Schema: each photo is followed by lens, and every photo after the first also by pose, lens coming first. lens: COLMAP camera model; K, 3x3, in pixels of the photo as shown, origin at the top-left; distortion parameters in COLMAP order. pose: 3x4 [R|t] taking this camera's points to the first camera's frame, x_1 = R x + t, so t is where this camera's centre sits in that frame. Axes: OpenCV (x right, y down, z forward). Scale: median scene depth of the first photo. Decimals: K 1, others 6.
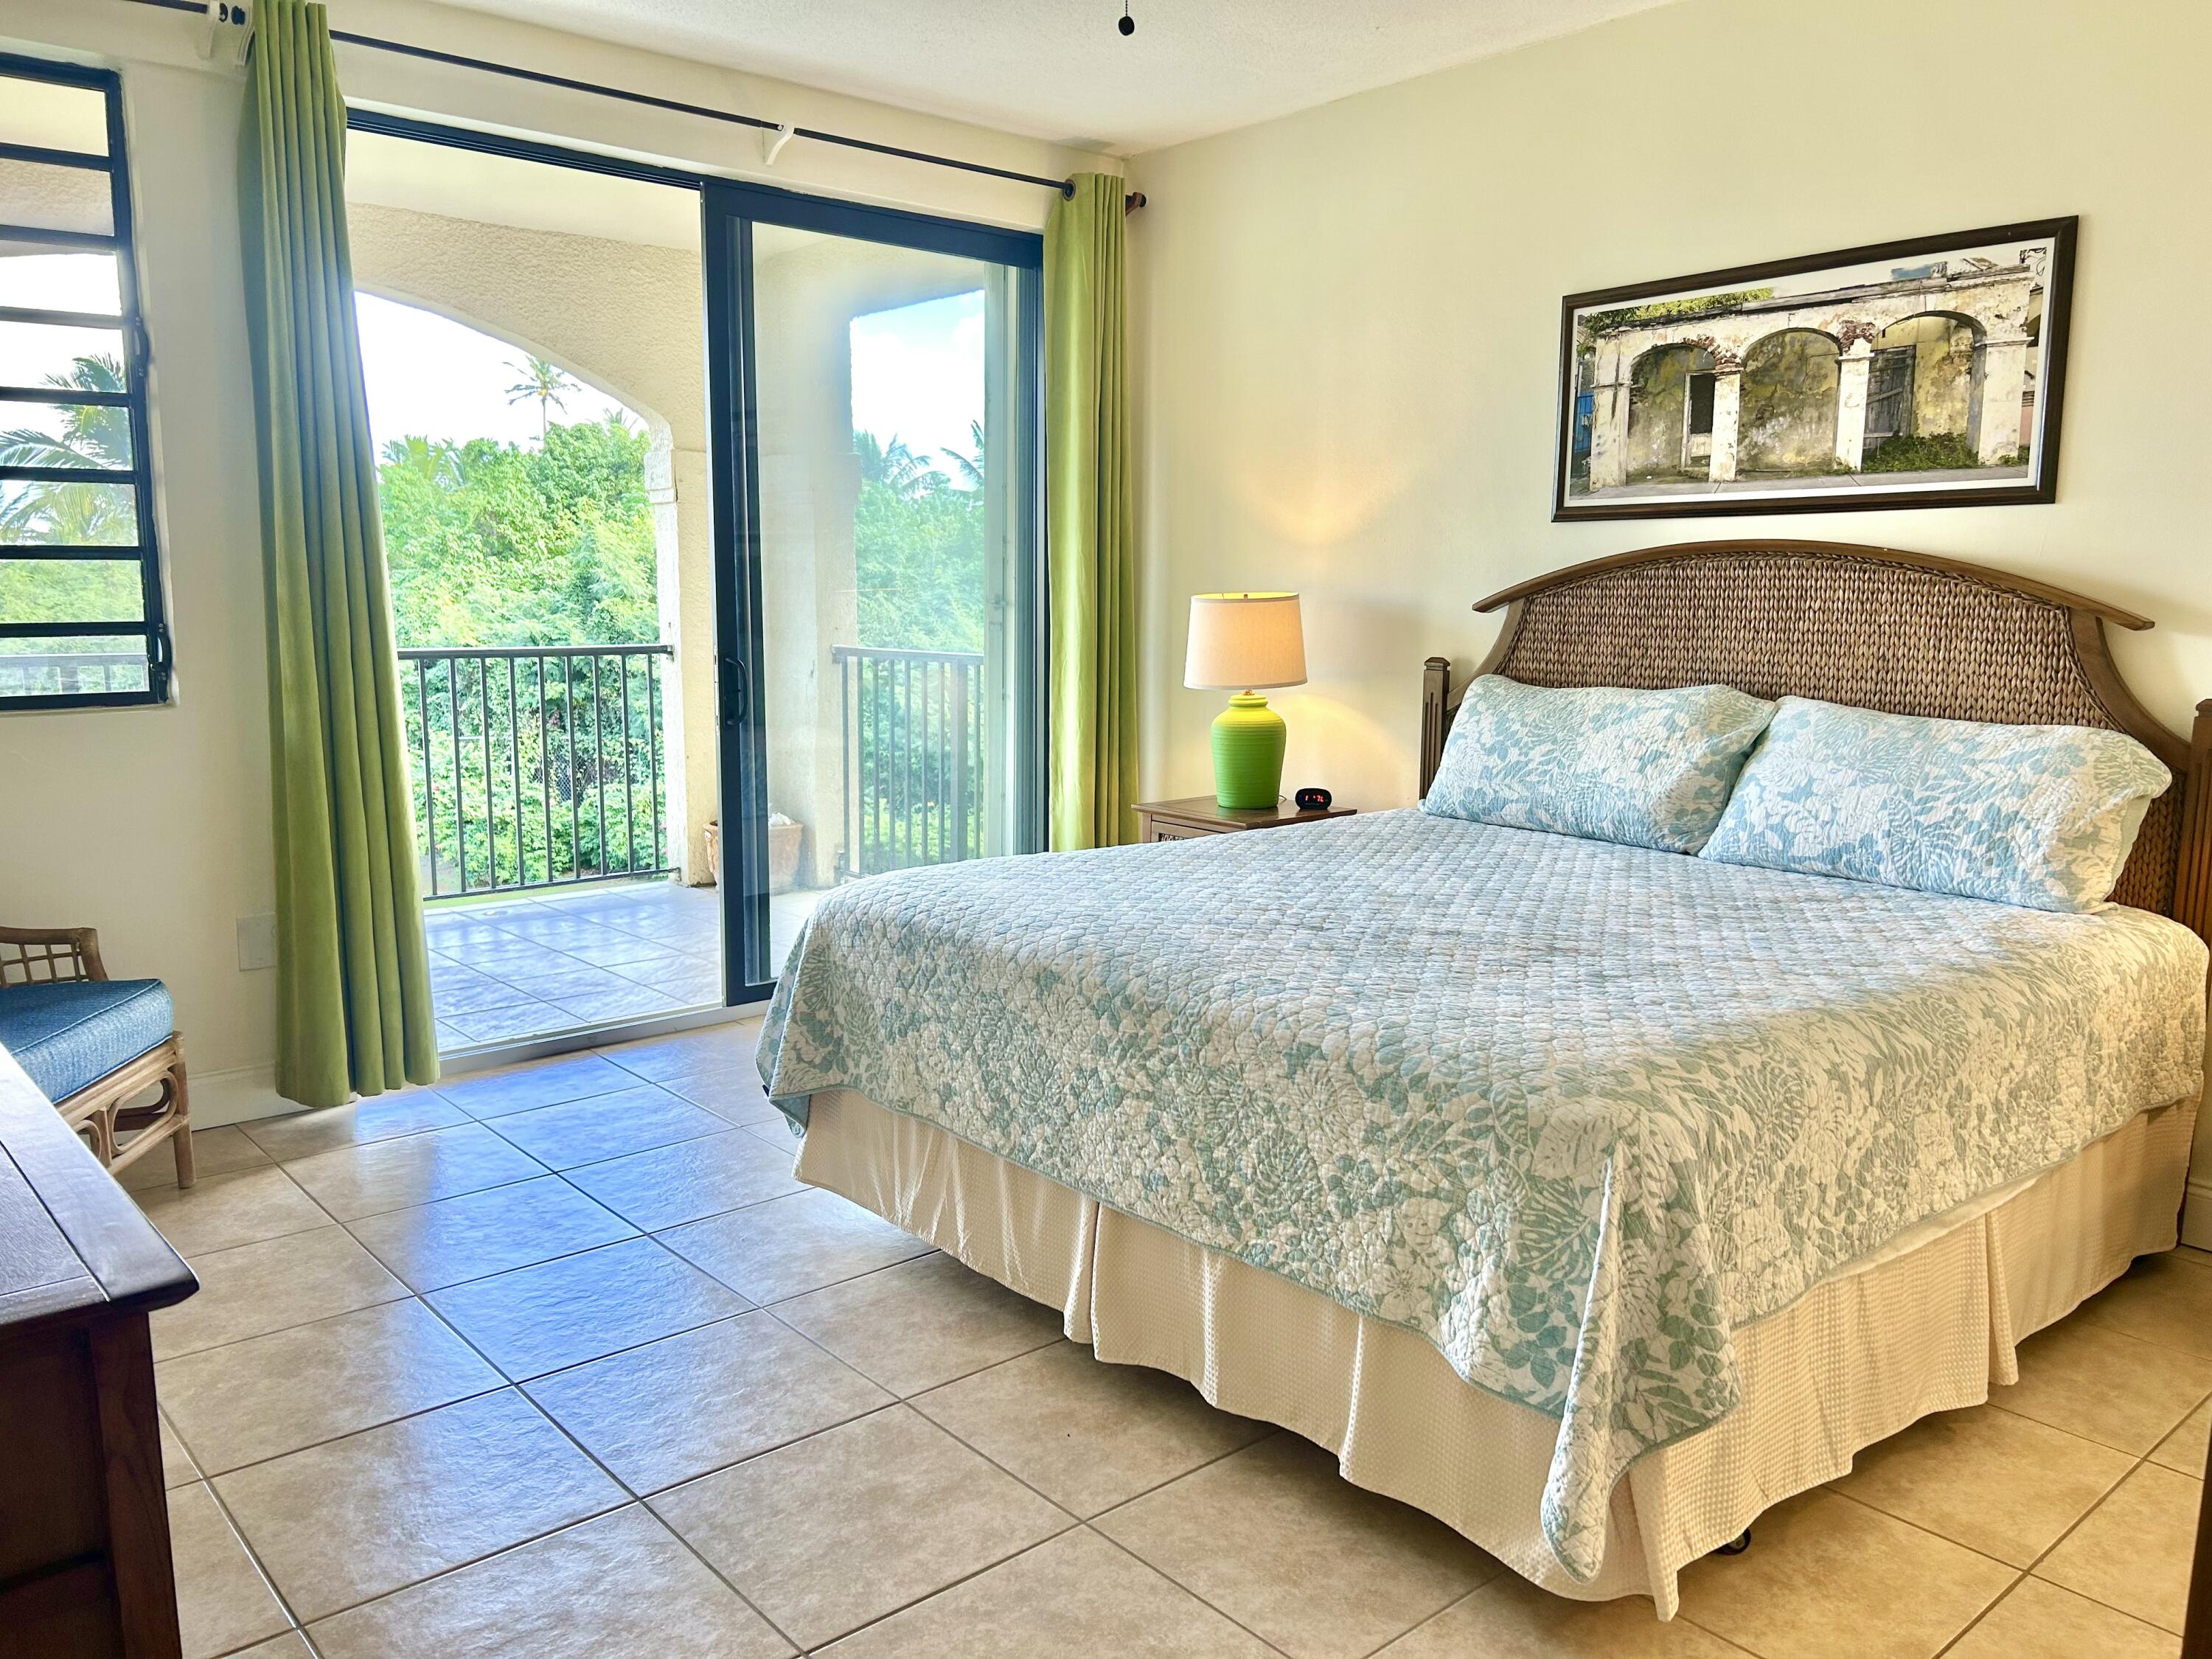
lens RADIAL K [[1655.4, 0, 1098.2], [0, 1655.4, 832.6], [0, 0, 1]] dist [0.023283, -0.022286]
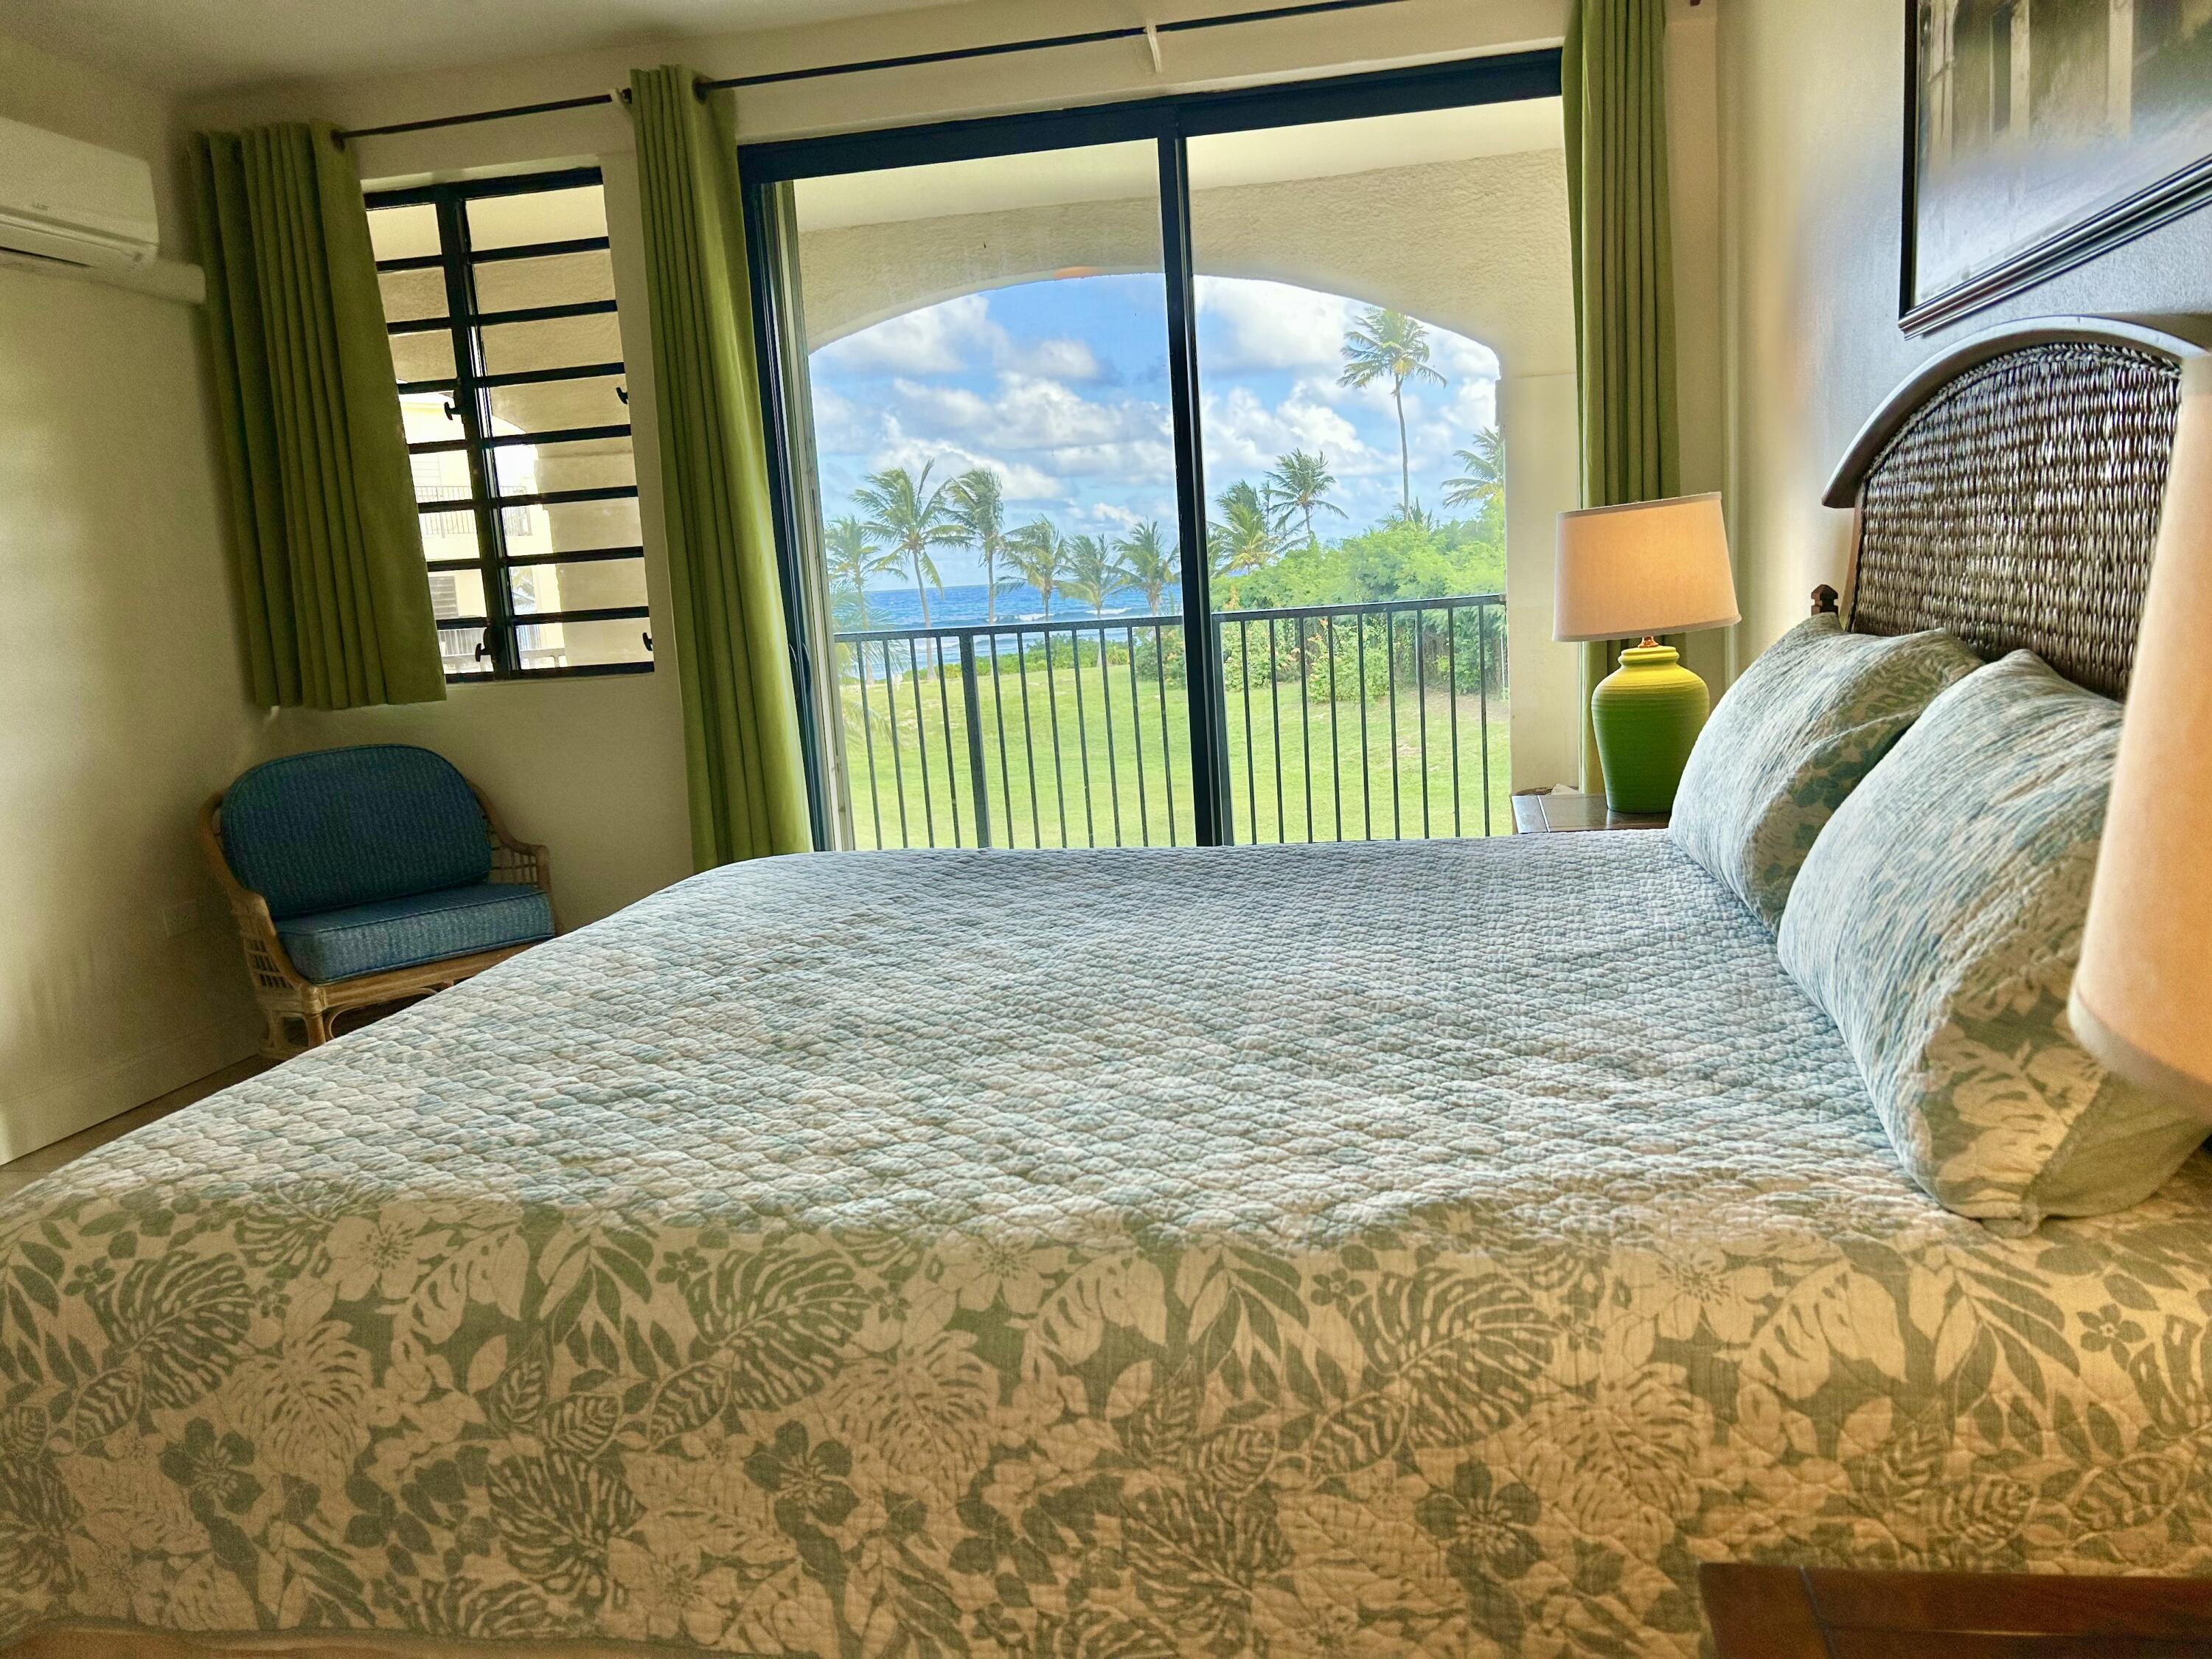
lens RADIAL K [[1655.4, 0, 1107.2], [0, 1655.4, 823.5], [0, 0, 1]] dist [0.023283, -0.022286]
pose [[0.620753, 0.069427, -0.780926, 0.660954], [-0.042935, 0.997587, 0.054560, -0.048281], [0.782830, -0.000339, 0.622236, 0.512208]]
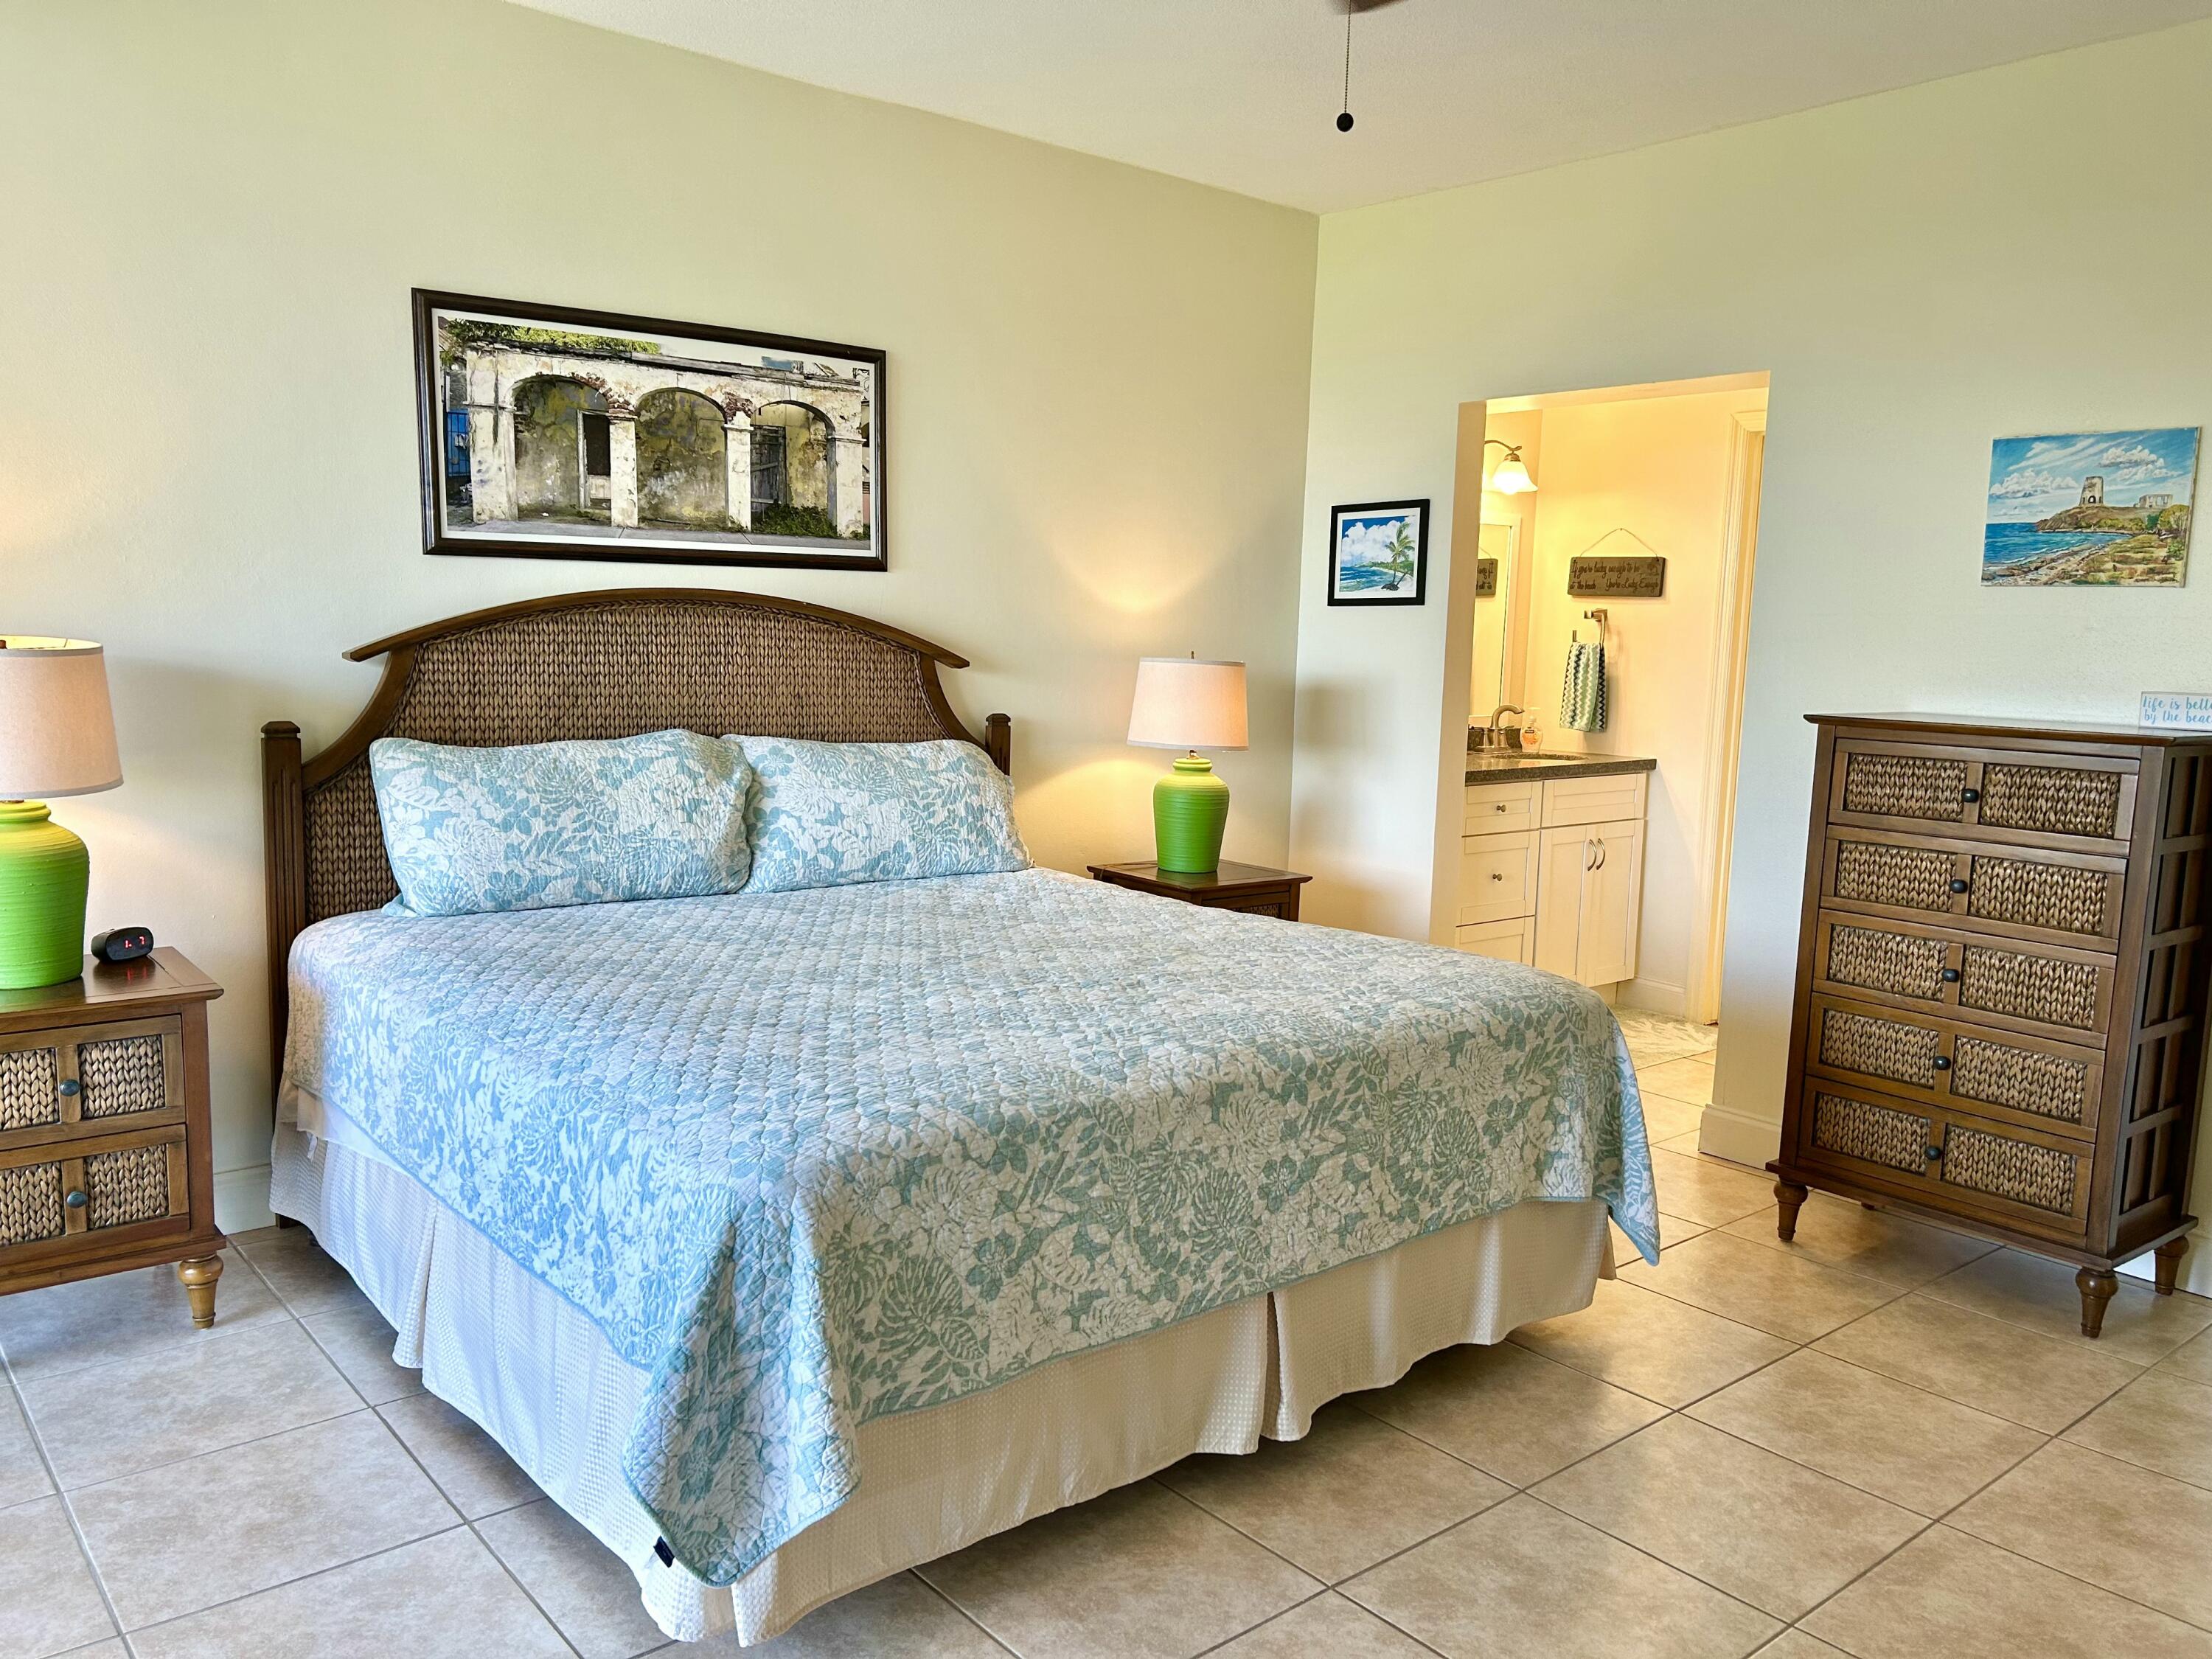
lens RADIAL K [[1655.4, 0, 1098.0], [0, 1655.4, 850.3], [0, 0, 1]] dist [0.023283, -0.022286]
pose [[0.017586, -0.144255, 0.989384, -0.693898], [0.125531, 0.982026, 0.140951, -0.137047], [-0.991934, 0.121719, 0.035378, 0.771069]]
